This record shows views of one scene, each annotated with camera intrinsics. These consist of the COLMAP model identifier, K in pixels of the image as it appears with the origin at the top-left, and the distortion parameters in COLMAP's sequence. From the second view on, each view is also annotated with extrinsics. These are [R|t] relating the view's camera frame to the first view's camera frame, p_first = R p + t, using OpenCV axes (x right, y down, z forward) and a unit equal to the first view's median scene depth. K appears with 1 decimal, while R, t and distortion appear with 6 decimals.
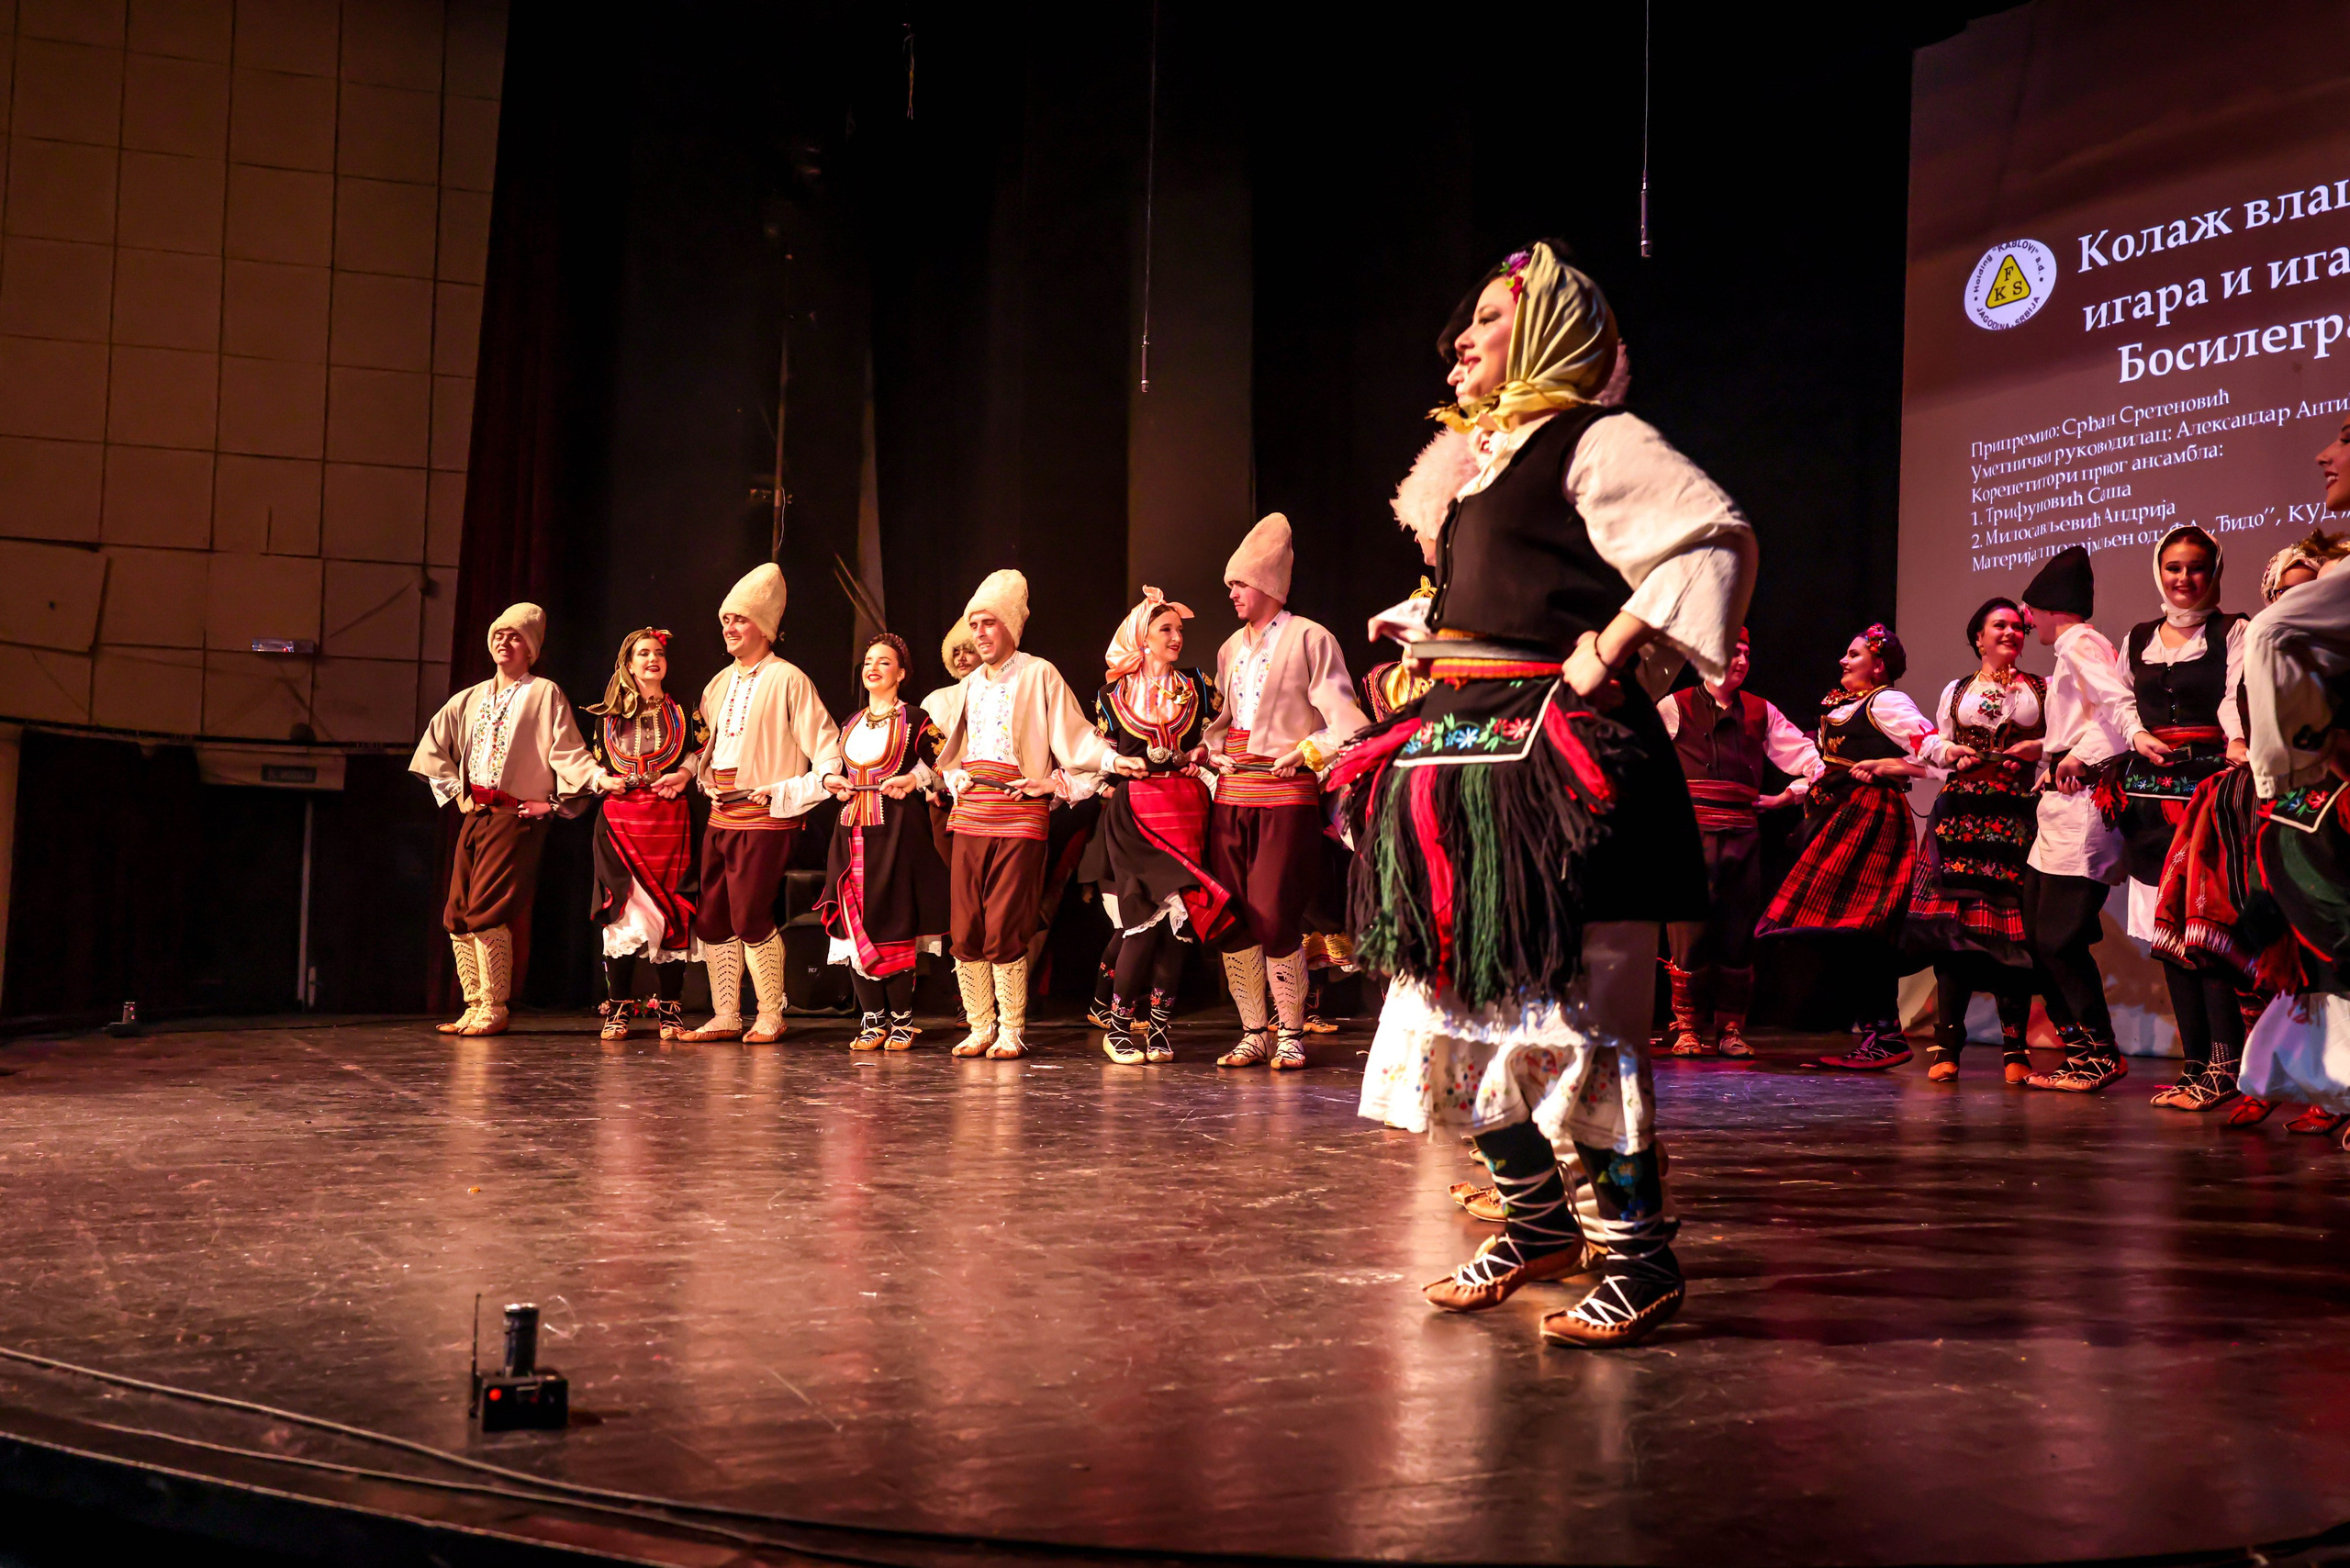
lens RADIAL K [[2276.8, 0, 1153.9], [0, 2276.8, 742.7], [0, 0, 1]] dist [0.009693, 0.000000]
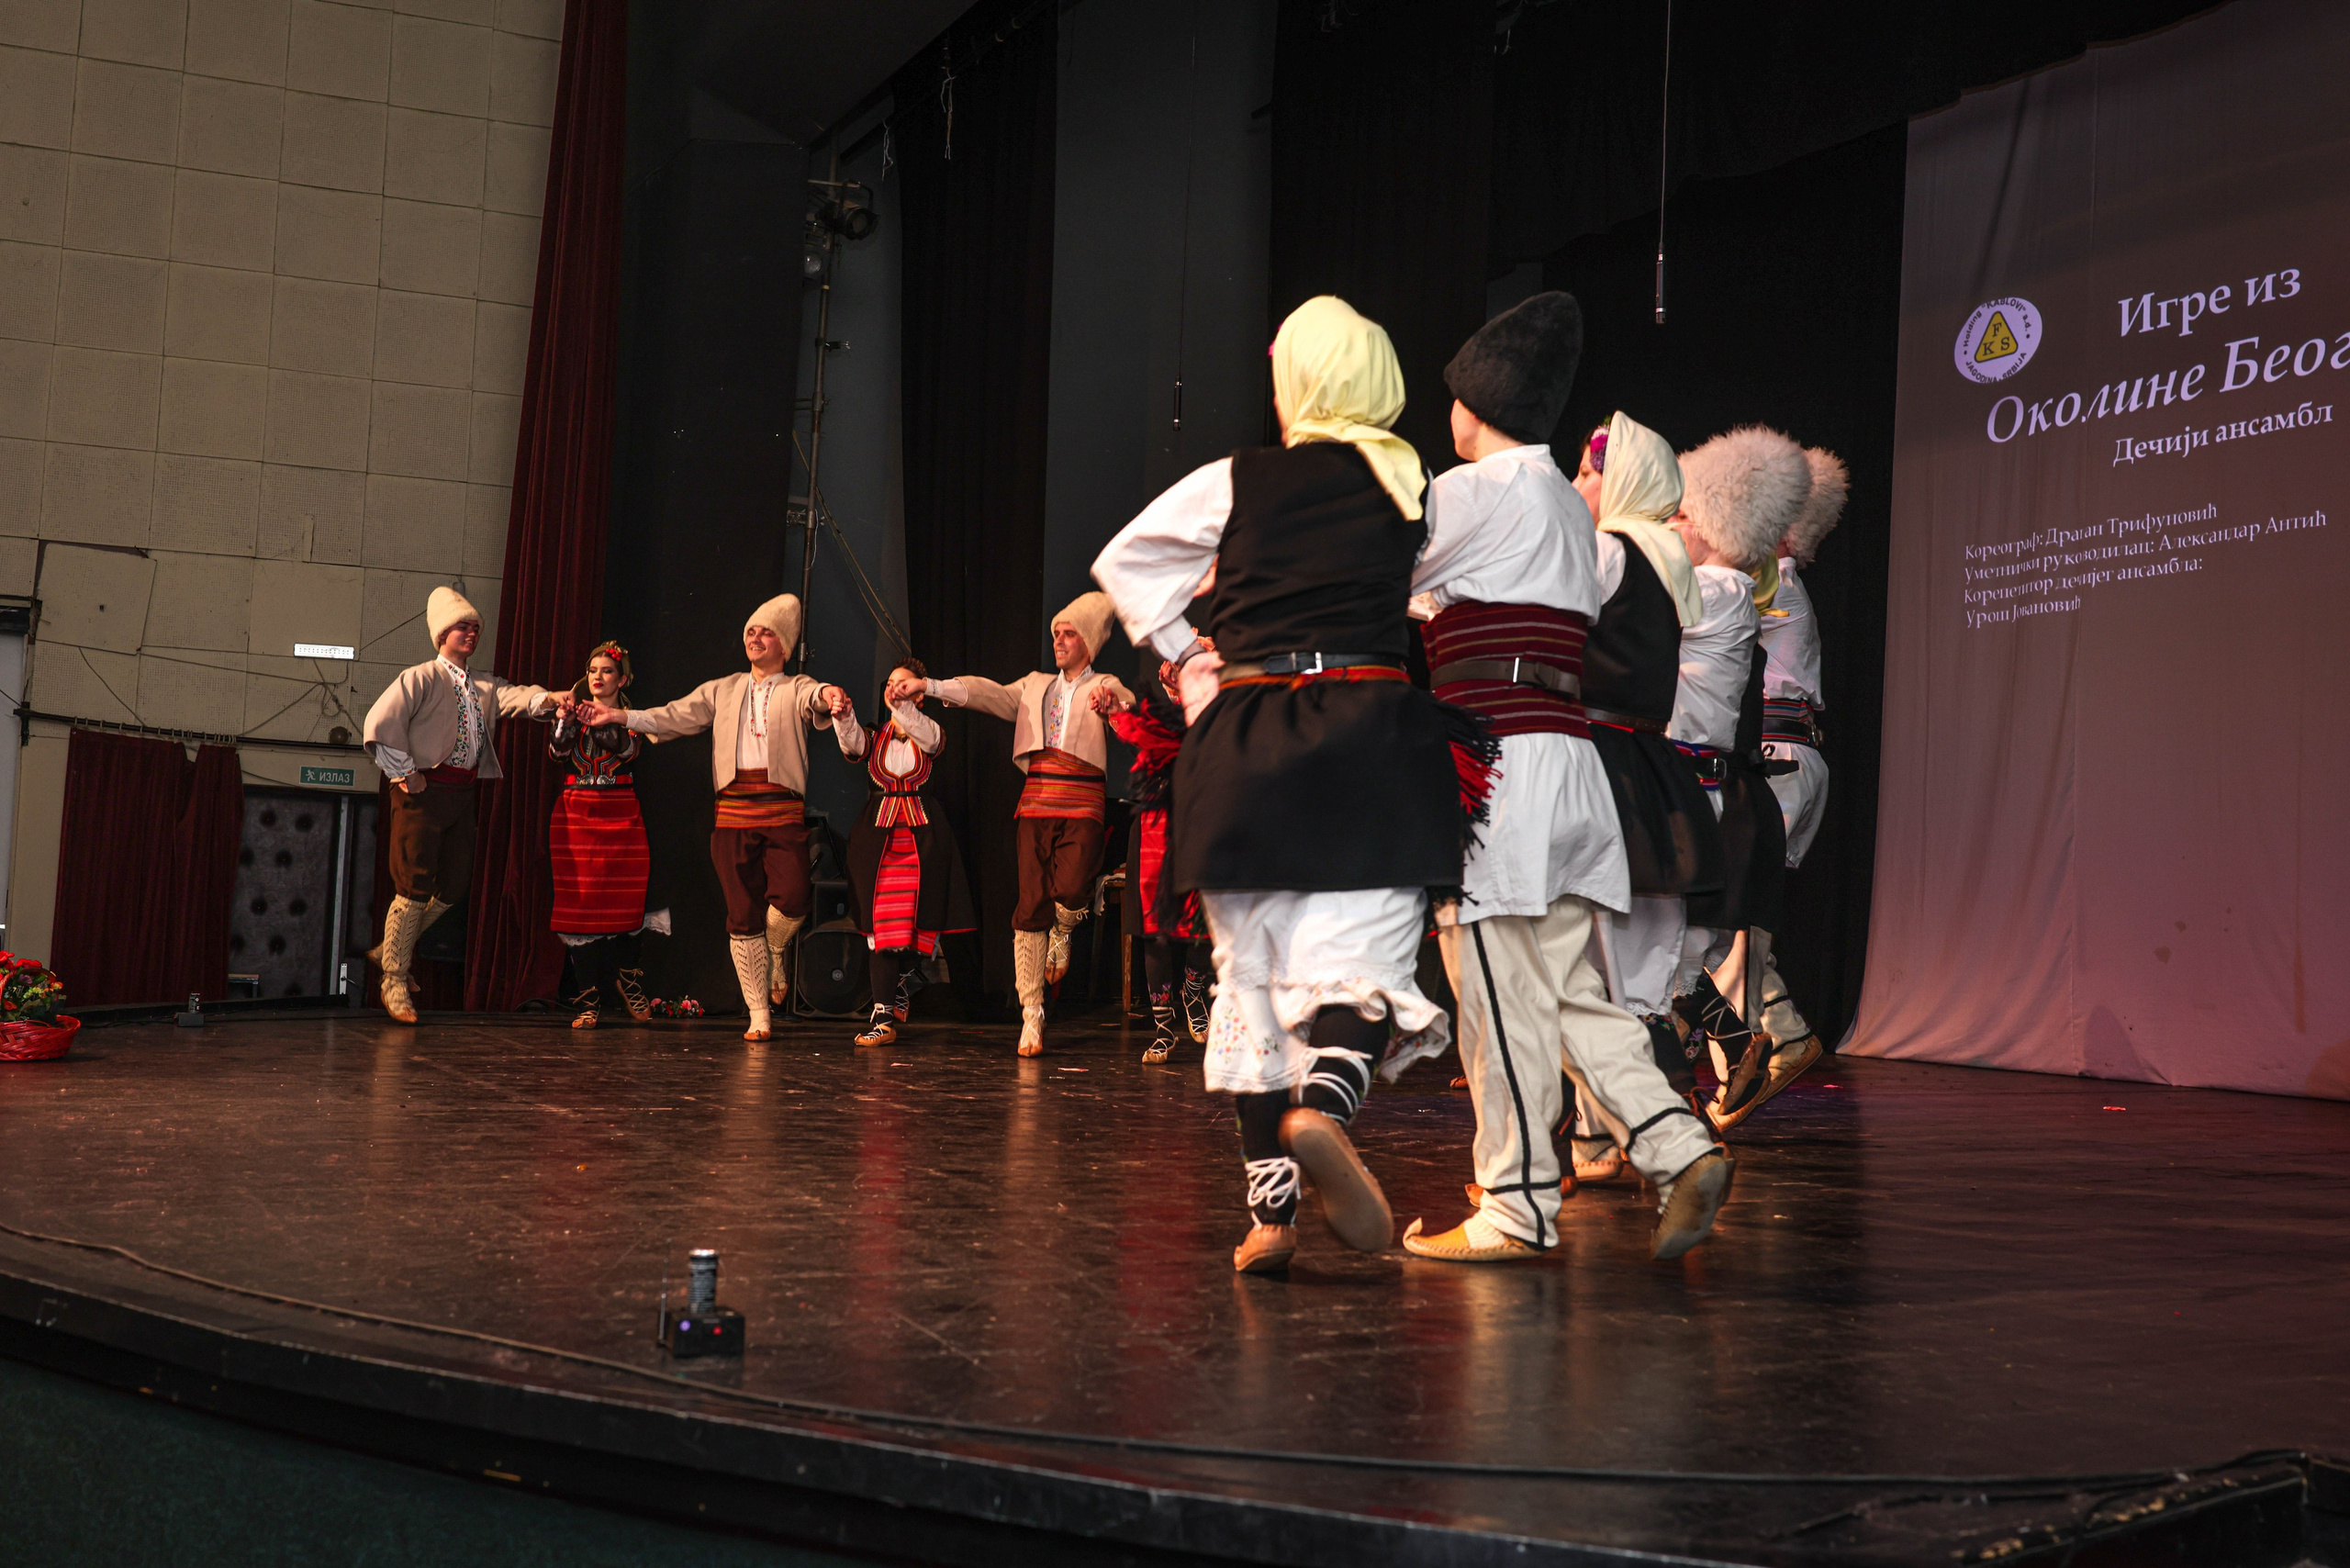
lens RADIAL K [[2342.1, 0, 1140.2], [0, 2342.1, 728.5], [0, 0, 1]] dist [0.006340, 0.000000]
pose [[0.999789, 0.018387, 0.009184, -0.042507], [-0.018291, 0.999779, -0.010407, -0.006643], [-0.009373, 0.010237, 0.999904, -0.118113]]
